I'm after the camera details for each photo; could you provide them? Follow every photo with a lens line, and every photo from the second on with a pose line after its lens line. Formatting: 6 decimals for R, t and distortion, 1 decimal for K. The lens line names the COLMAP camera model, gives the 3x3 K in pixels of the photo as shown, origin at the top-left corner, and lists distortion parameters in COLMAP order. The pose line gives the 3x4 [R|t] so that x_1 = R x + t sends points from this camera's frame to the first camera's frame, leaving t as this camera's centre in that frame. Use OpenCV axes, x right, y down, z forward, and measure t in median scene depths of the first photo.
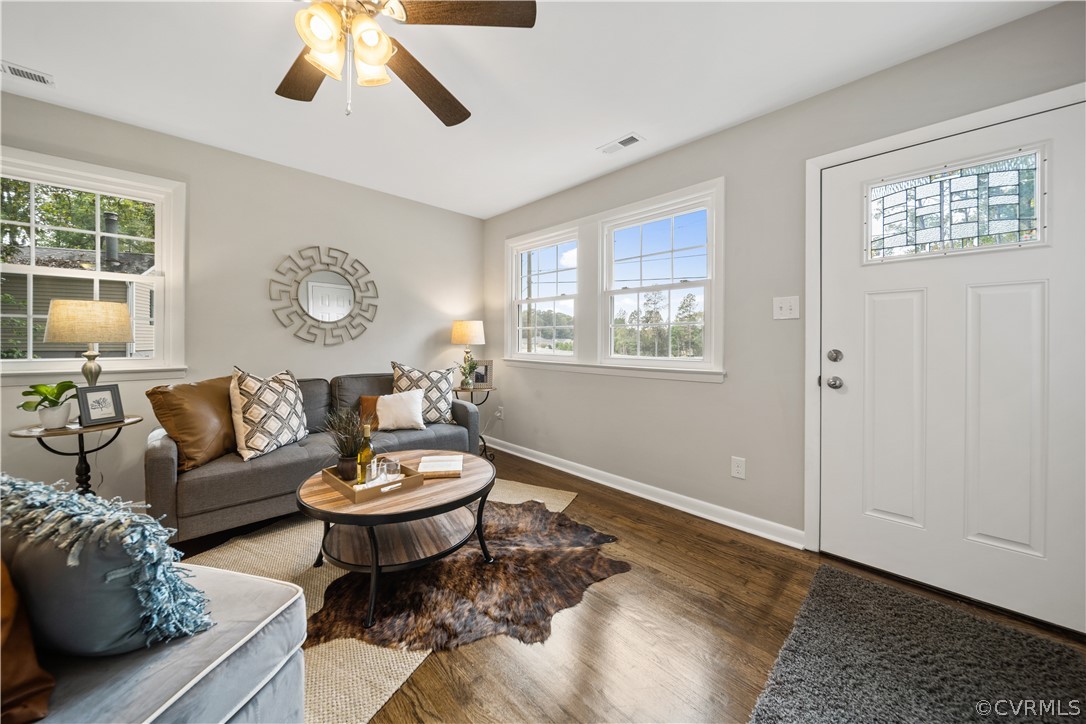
lens RADIAL K [[387.3, 0, 533.6], [0, 387.3, 342.6], [0, 0, 1]] dist [-0.001245, -0.000068]
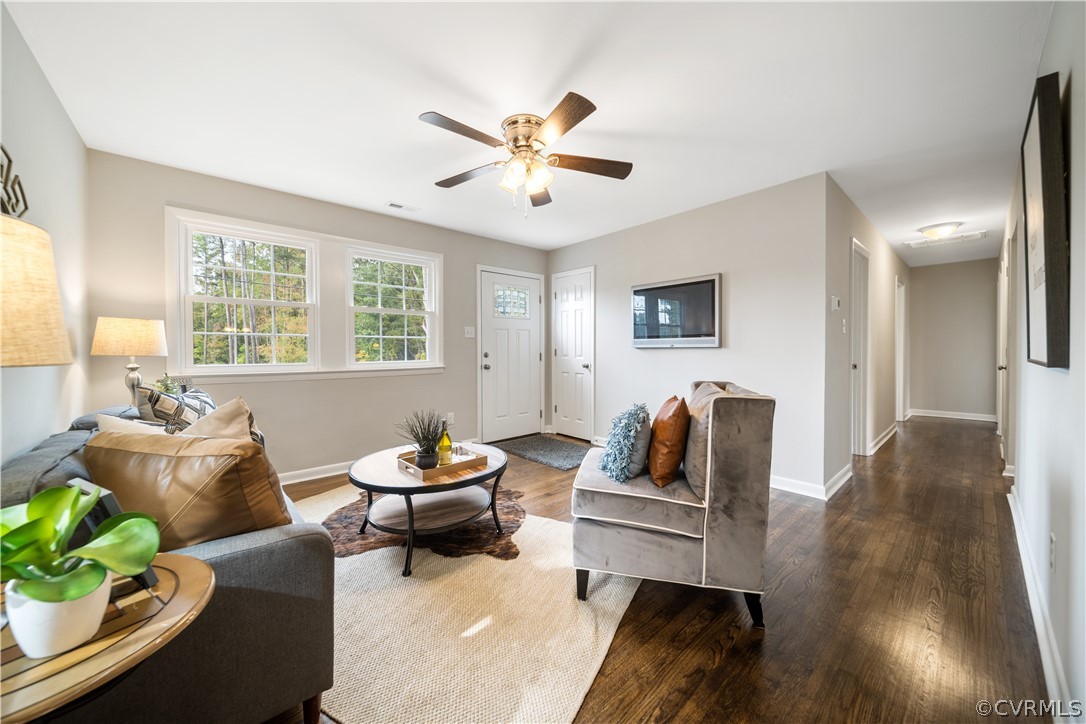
lens RADIAL K [[387.3, 0, 541.8], [0, 387.3, 351.9], [0, 0, 1]] dist [-0.001245, -0.000068]
pose [[0.036232, -0.013349, 0.999254, -1.438265], [0.007220, 0.999888, 0.013096, -0.011012], [-0.999317, 0.006740, 0.036324, 0.571504]]
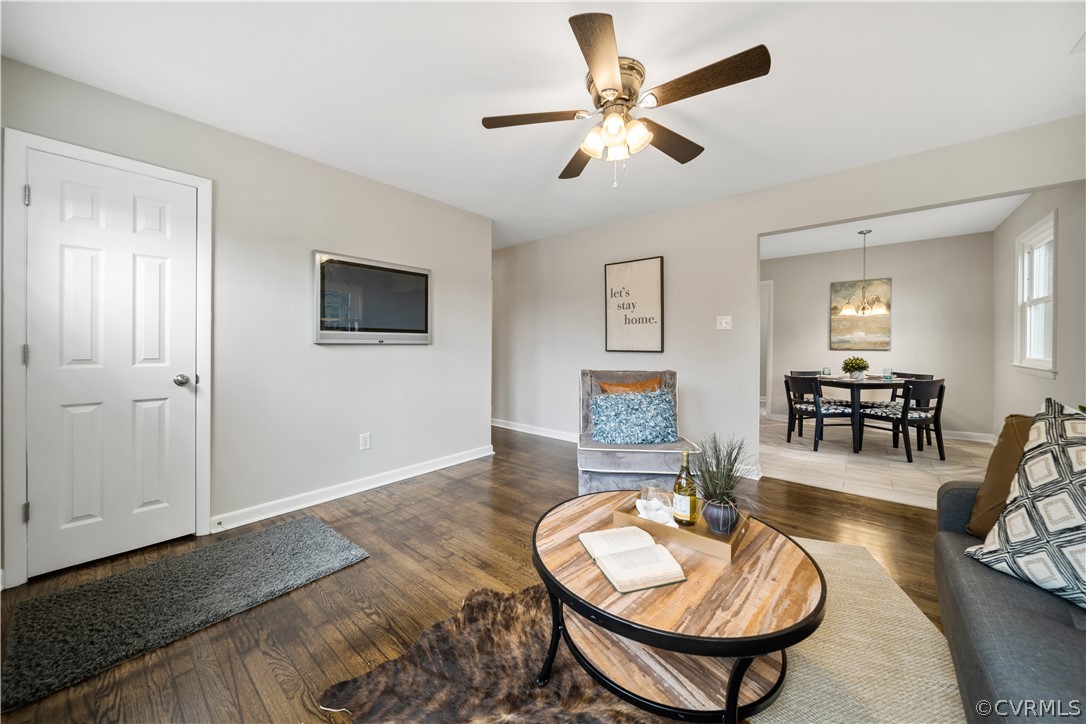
lens RADIAL K [[387.3, 0, 537.5], [0, 387.3, 346.4], [0, 0, 1]] dist [-0.001245, -0.000068]
pose [[-0.995350, -0.004480, -0.096222, -0.059283], [-0.005034, 0.999972, 0.005510, -0.004784], [0.096195, 0.005969, -0.995345, 1.546461]]
